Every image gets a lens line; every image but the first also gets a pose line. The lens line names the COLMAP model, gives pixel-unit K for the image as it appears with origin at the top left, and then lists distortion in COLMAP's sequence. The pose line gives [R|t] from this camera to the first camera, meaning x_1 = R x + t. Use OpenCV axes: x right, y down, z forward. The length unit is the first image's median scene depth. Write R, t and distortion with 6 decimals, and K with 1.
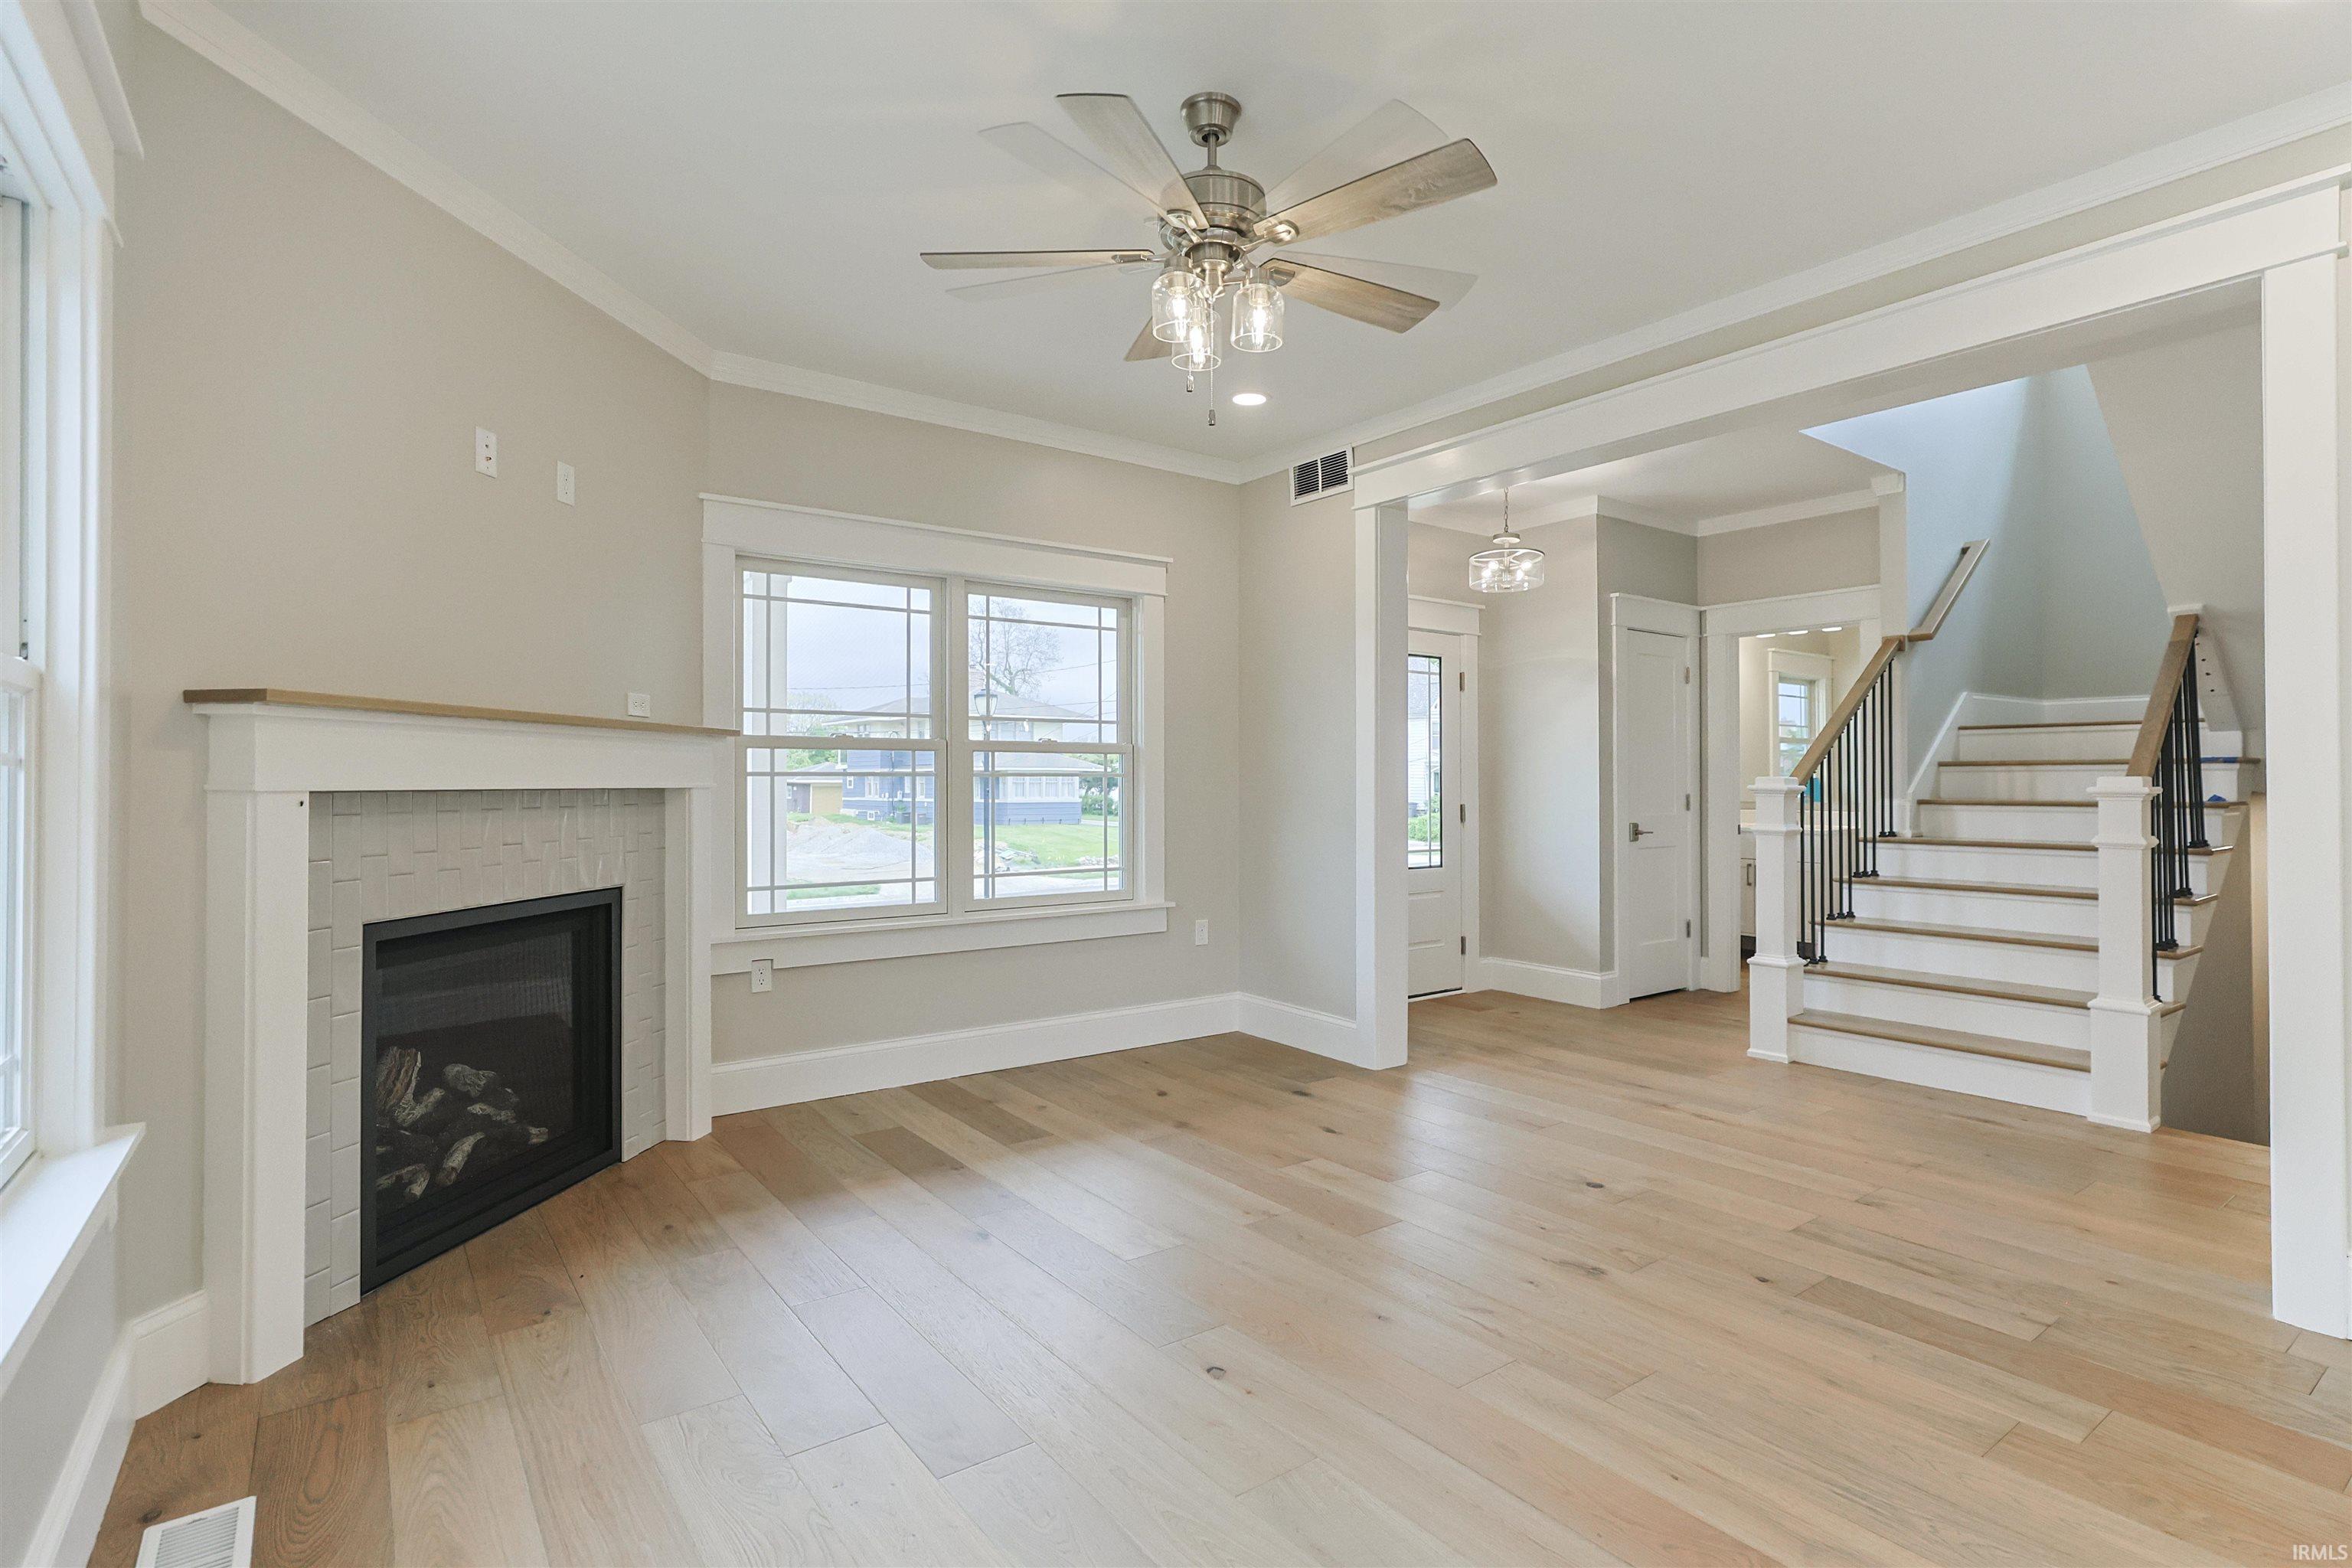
lens RADIAL K [[1132.2, 0, 1179.1], [0, 1132.2, 767.3], [0, 0, 1]] dist [-0.020460, 0.013903]
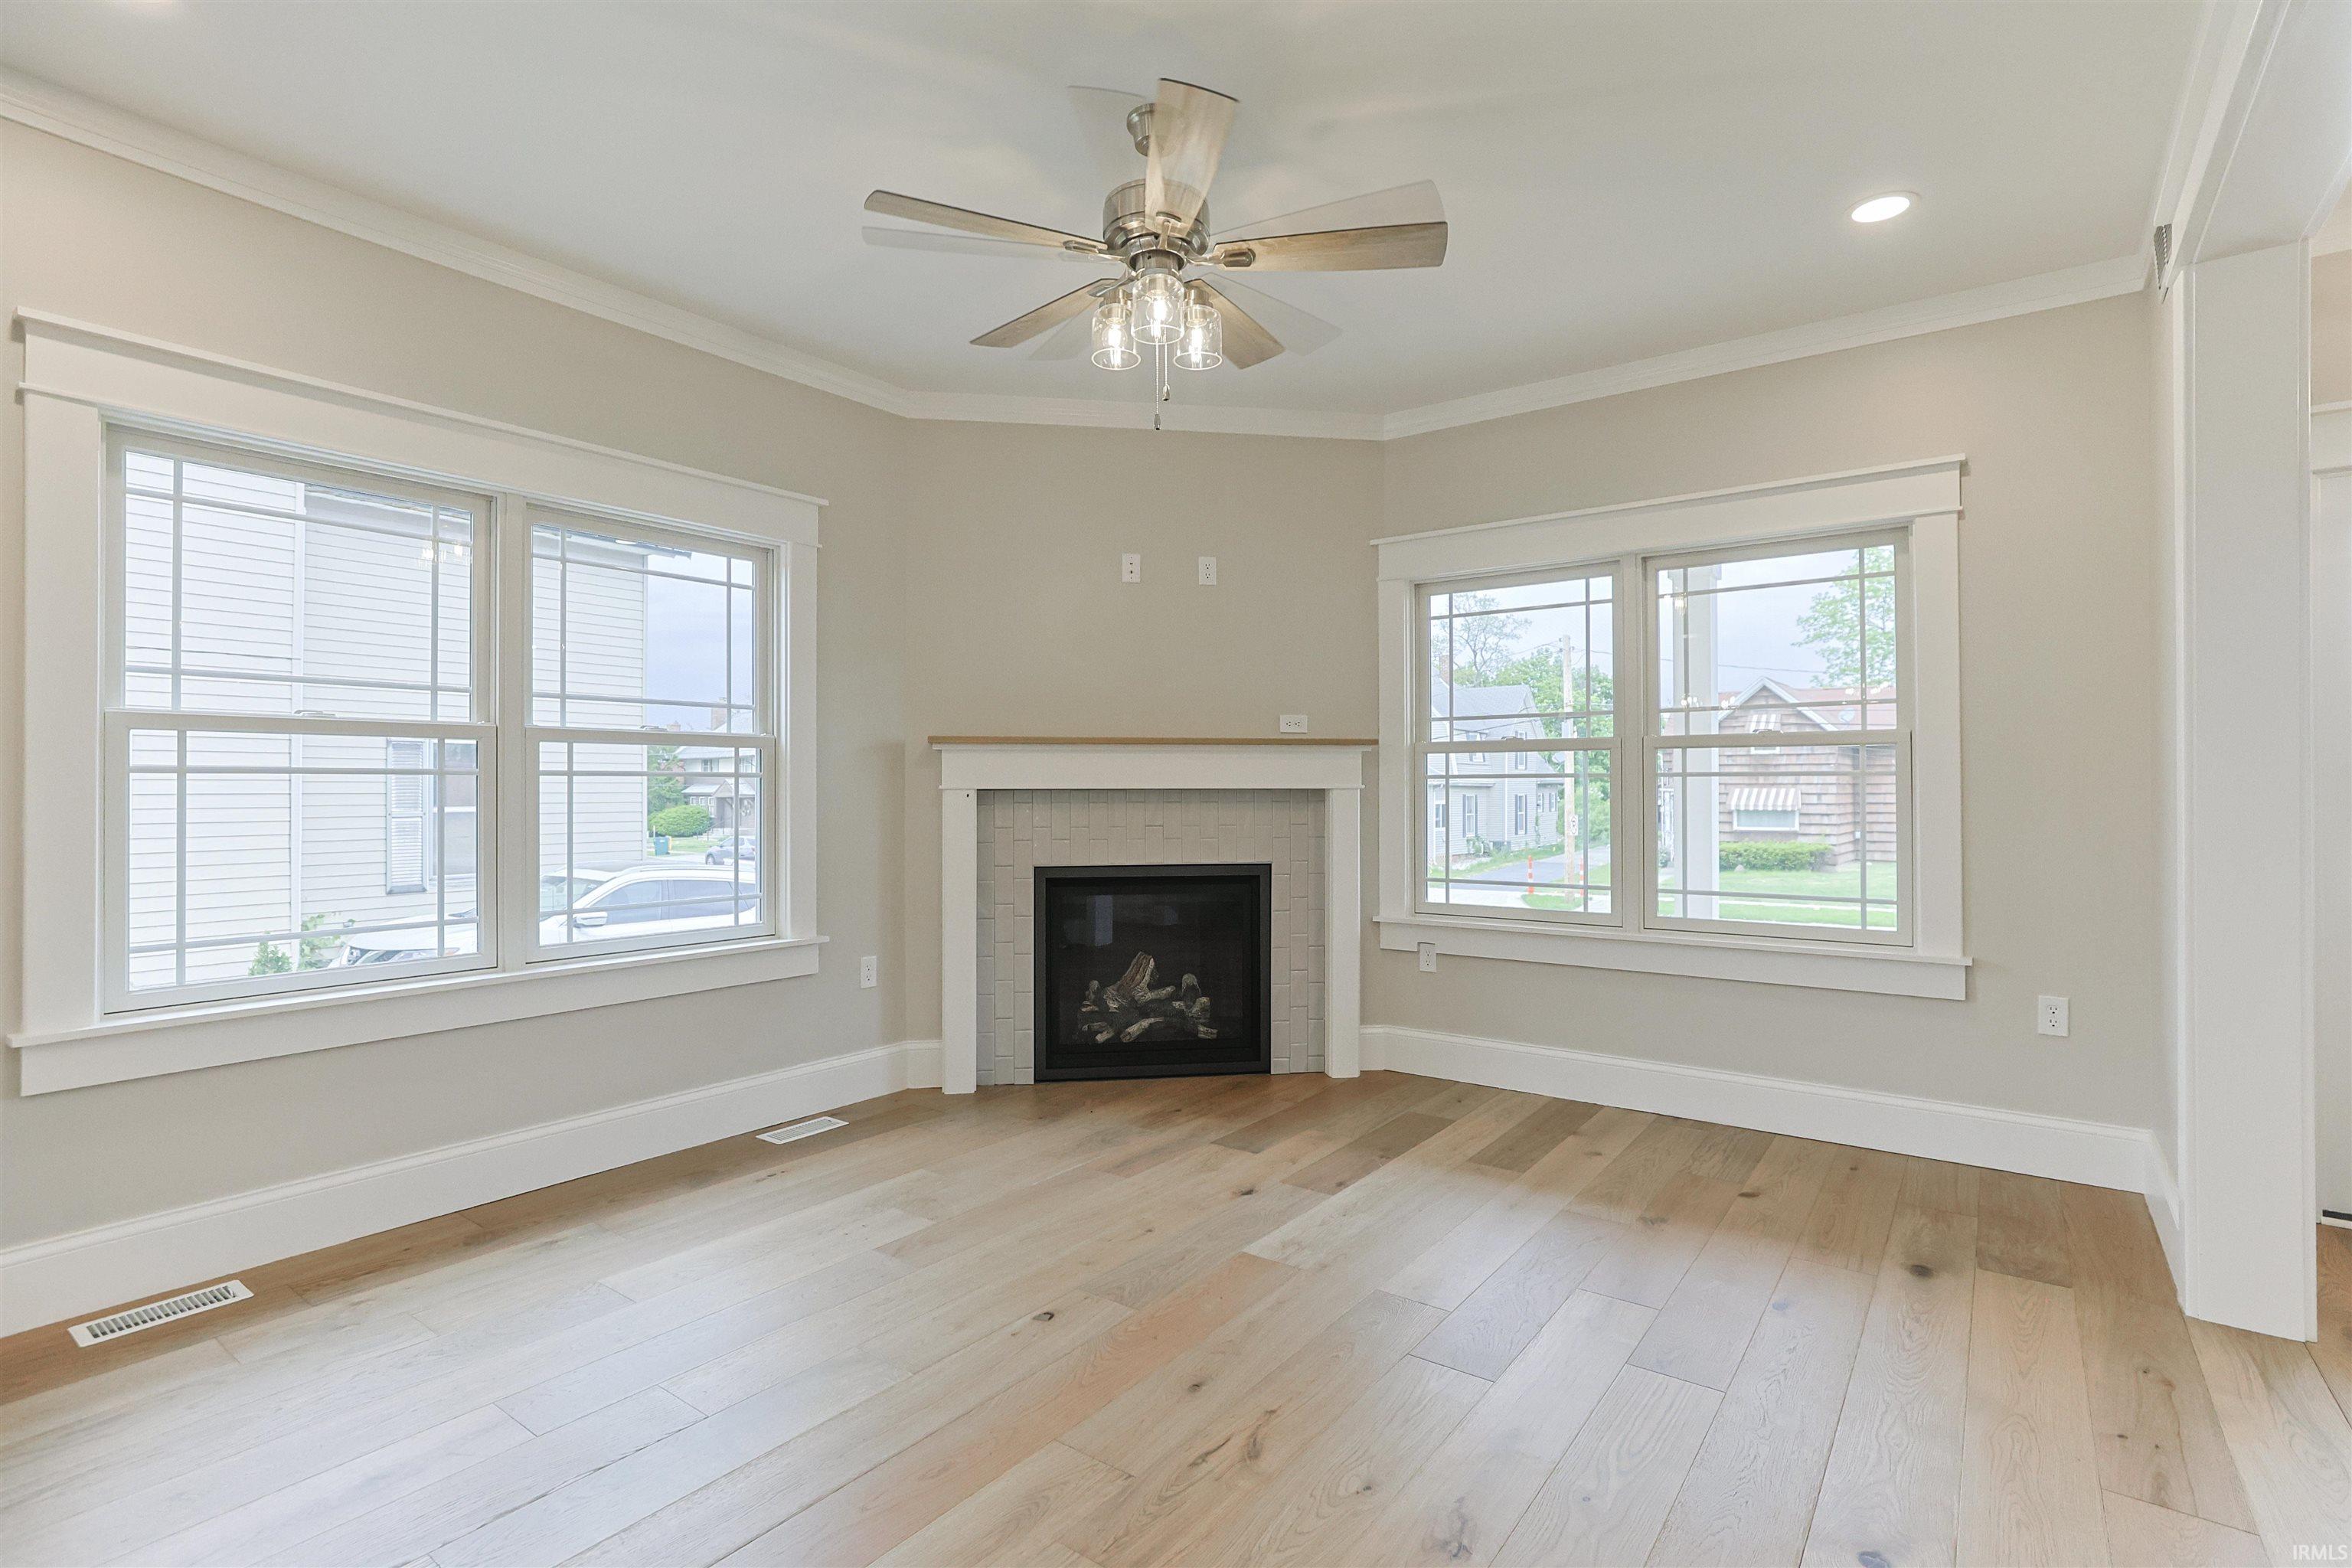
lens RADIAL K [[1119.2, 0, 1198.4], [0, 1119.2, 777.7], [0, 0, 1]] dist [-0.018662, 0.013533]
pose [[0.303569, -0.008197, -0.952774, 0.539593], [0.013825, 0.999896, -0.004198, 0.007322], [0.952709, -0.011898, 0.303651, 0.393570]]
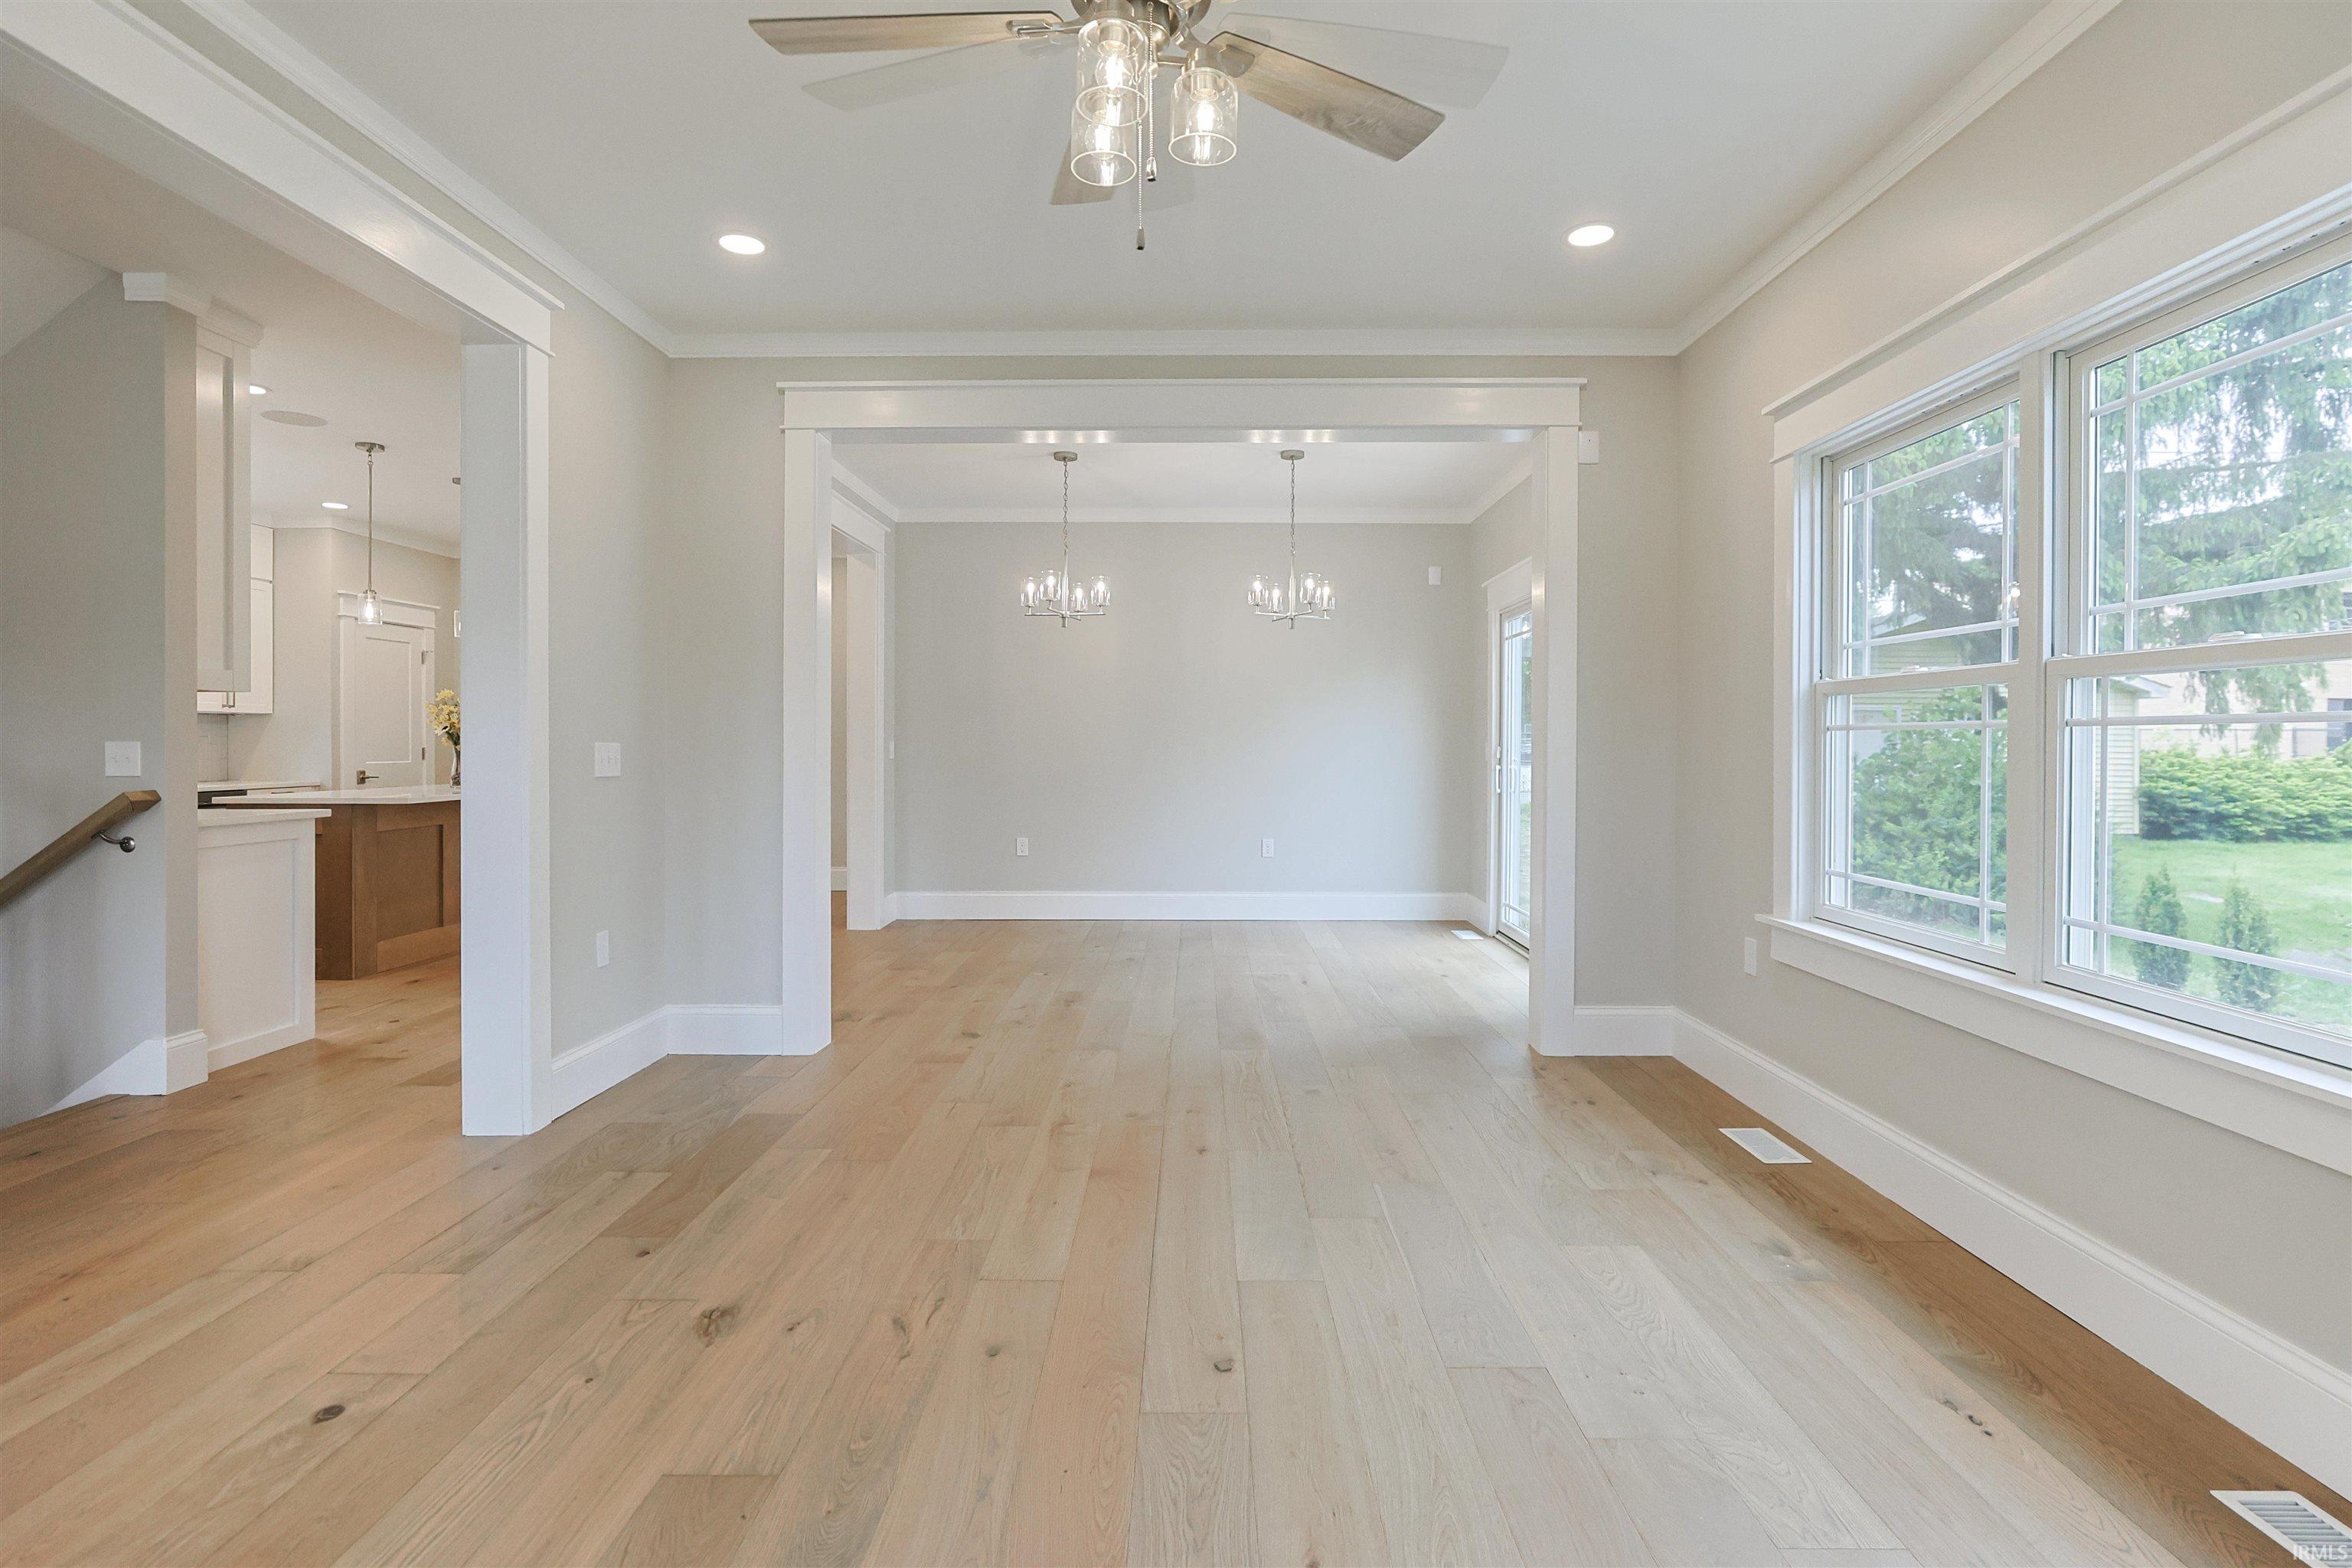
lens RADIAL K [[1126.5, 0, 1182.0], [0, 1126.5, 747.2], [0, 0, 1]] dist [-0.023093, 0.013006]
pose [[-0.795942, -0.004524, 0.605357, -0.239705], [-0.009948, 0.999935, -0.005607, 0.014442], [-0.605292, -0.010485, -0.795935, 0.847870]]
